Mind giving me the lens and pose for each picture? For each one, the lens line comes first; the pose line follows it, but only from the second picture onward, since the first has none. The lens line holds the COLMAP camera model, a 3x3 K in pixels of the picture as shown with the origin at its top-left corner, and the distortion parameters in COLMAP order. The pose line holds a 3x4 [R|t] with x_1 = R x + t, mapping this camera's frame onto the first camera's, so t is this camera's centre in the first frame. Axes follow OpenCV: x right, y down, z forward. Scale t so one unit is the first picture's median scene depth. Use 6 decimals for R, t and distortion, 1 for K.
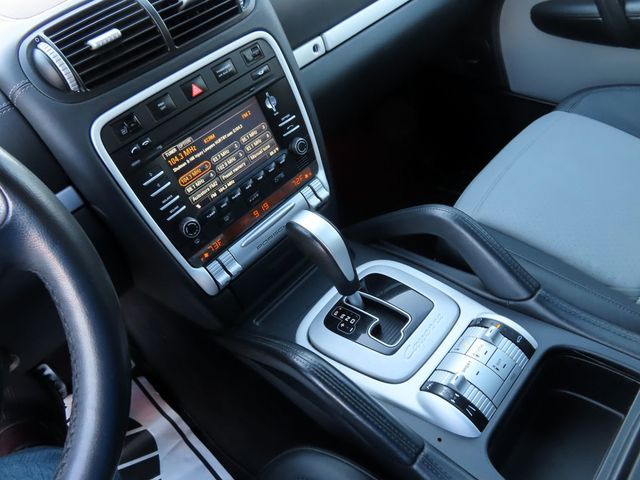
lens RADIAL K [[457.7, 0, 317.6], [0, 457.7, 240.6], [0, 0, 1]] dist [-0.006681, 0.000889]
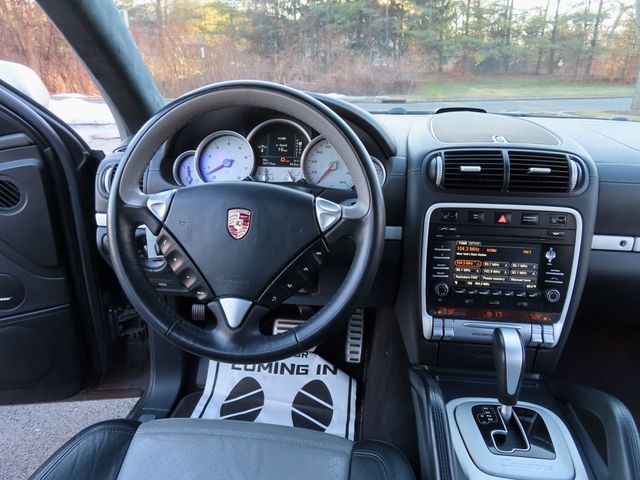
lens RADIAL K [[458.2, 0, 318.1], [0, 458.2, 239.4], [0, 0, 1]] dist [-0.013161, 0.006282]
pose [[0.588938, 0.512920, -0.624552, 0.321619], [-0.635681, 0.771205, 0.033928, 0.049816], [0.499061, 0.377035, 0.780246, -0.412442]]
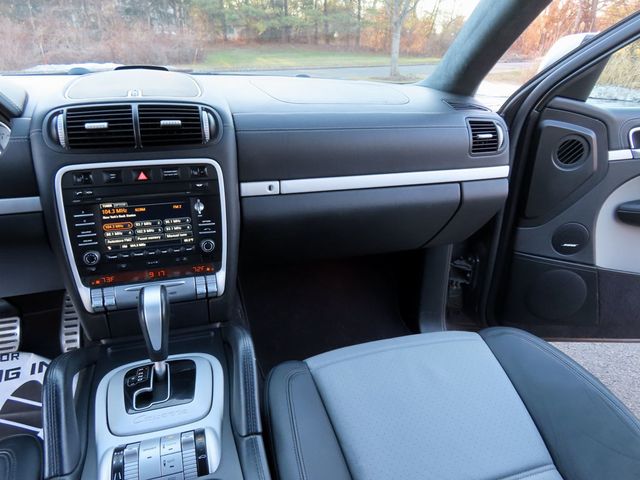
lens RADIAL K [[458.2, 0, 318.1], [0, 458.2, 239.4], [0, 0, 1]] dist [-0.013161, 0.006282]
pose [[0.846360, 0.436074, -0.305800, 0.684755], [-0.494680, 0.856400, -0.147886, -0.204126], [0.197398, 0.276438, 0.940540, -0.186119]]
